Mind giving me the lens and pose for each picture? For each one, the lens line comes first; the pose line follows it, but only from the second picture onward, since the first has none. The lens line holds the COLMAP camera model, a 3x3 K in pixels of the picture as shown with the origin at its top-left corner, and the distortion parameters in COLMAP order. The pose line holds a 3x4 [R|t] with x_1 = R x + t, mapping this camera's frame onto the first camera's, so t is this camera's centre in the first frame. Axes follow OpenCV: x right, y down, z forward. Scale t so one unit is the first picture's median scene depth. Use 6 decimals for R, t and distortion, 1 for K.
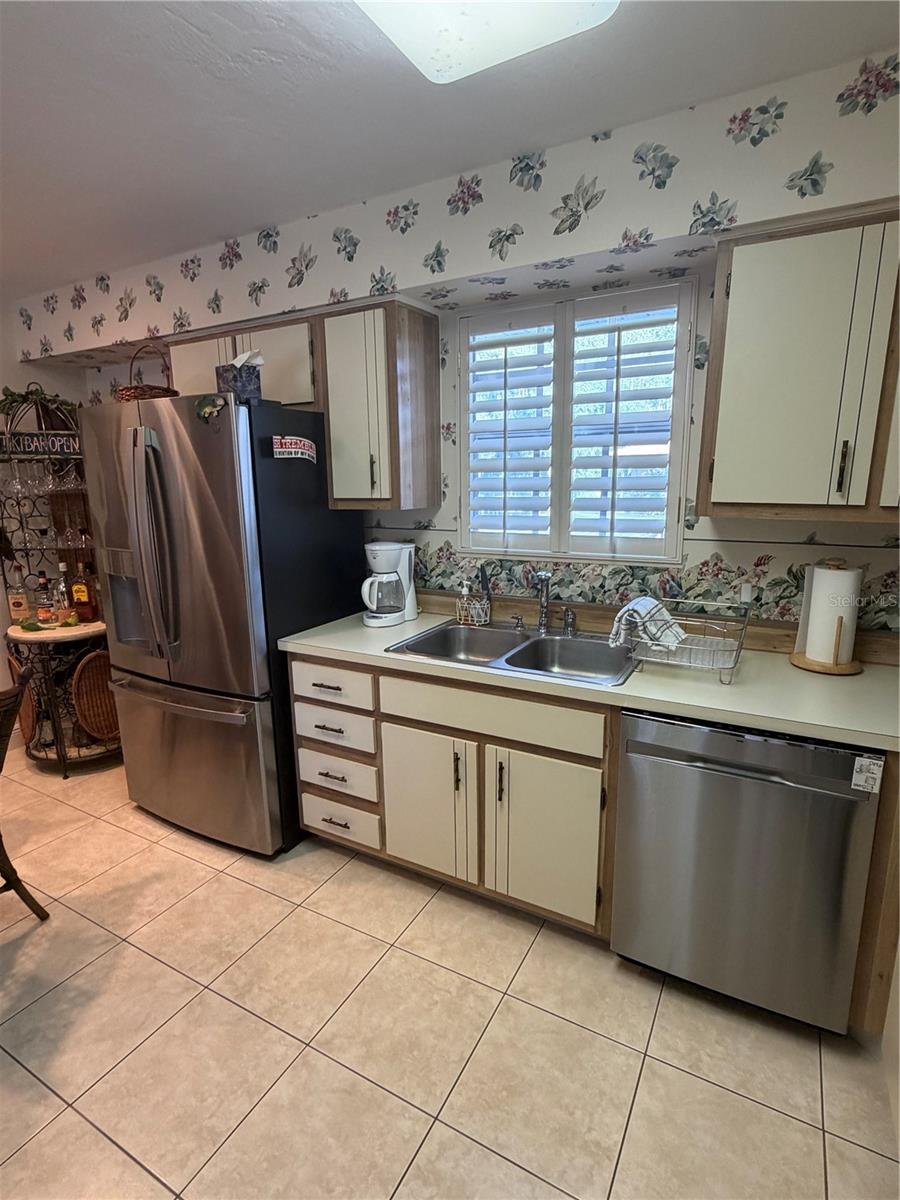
lens RADIAL K [[611.3, 0, 448.8], [0, 611.3, 604.1], [0, 0, 1]] dist [0.001576, 0.001204]
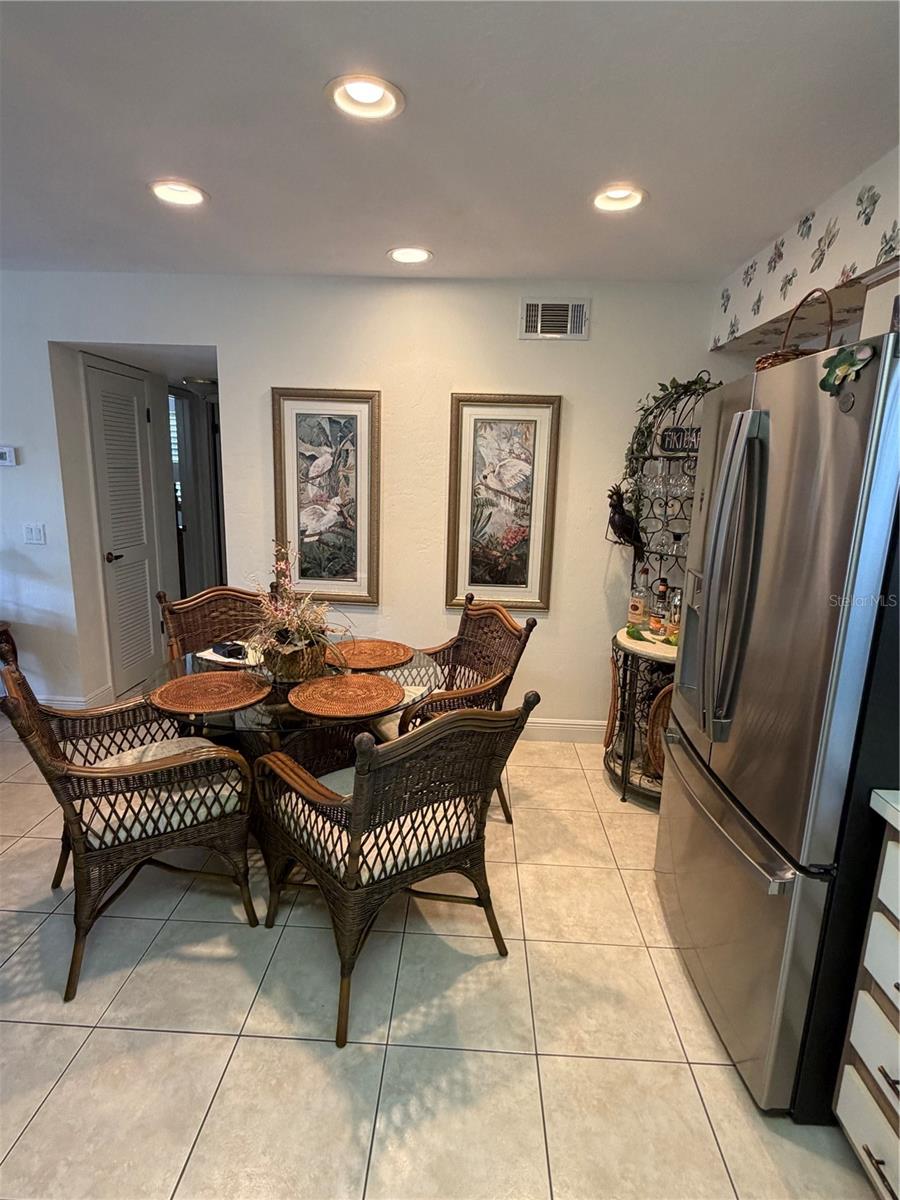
lens RADIAL K [[604.3, 0, 451.0], [0, 604.3, 601.3], [0, 0, 1]] dist [0.000459, -0.001018]
pose [[0.453909, 0.214303, -0.864893, -0.021074], [-0.215269, 0.968269, 0.126941, -0.091078], [0.864654, 0.128565, 0.485639, 0.387430]]
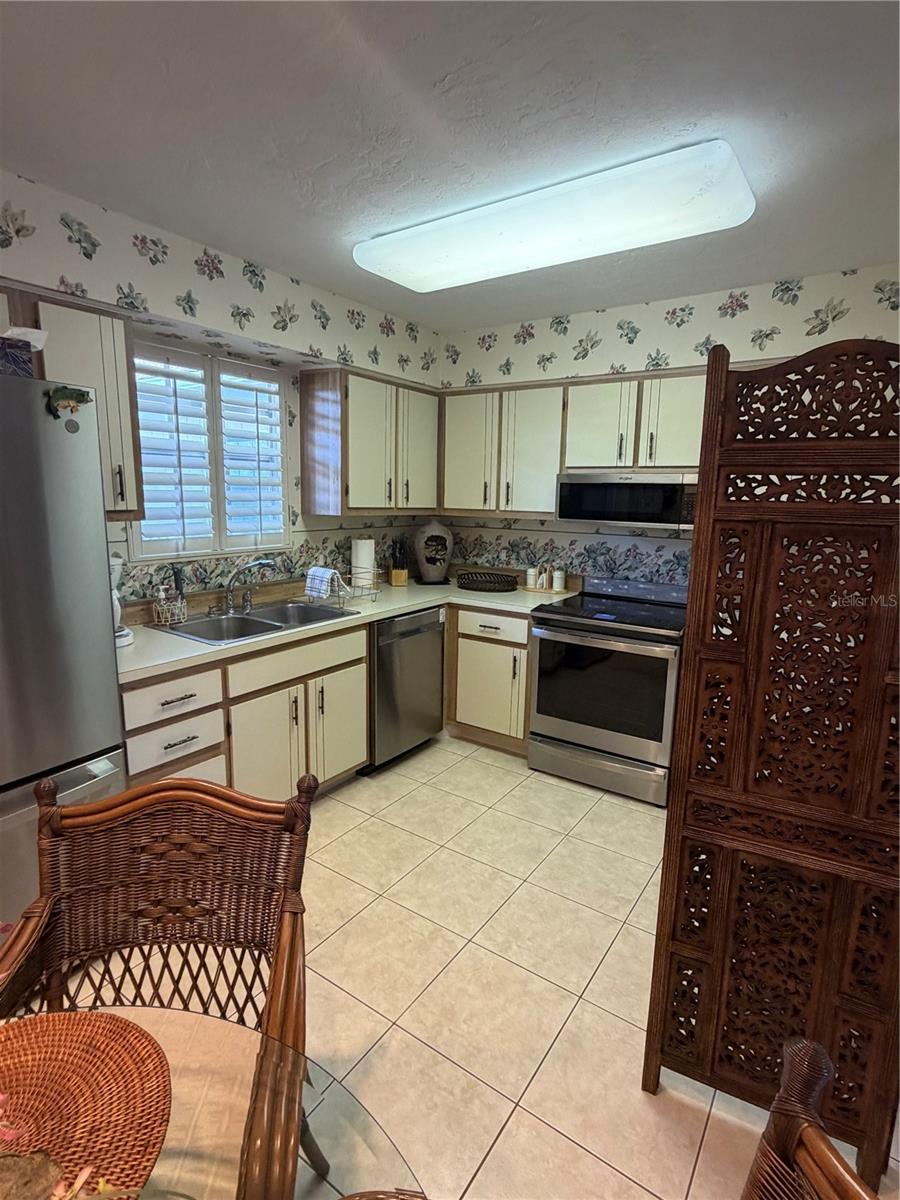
lens RADIAL K [[604.3, 0, 451.0], [0, 604.3, 601.3], [0, 0, 1]] dist [0.000459, -0.001018]
pose [[0.097040, -0.169801, 0.980689, -1.089589], [0.172672, 0.973269, 0.151430, -0.092584], [-0.980188, 0.154643, 0.123766, 0.416452]]
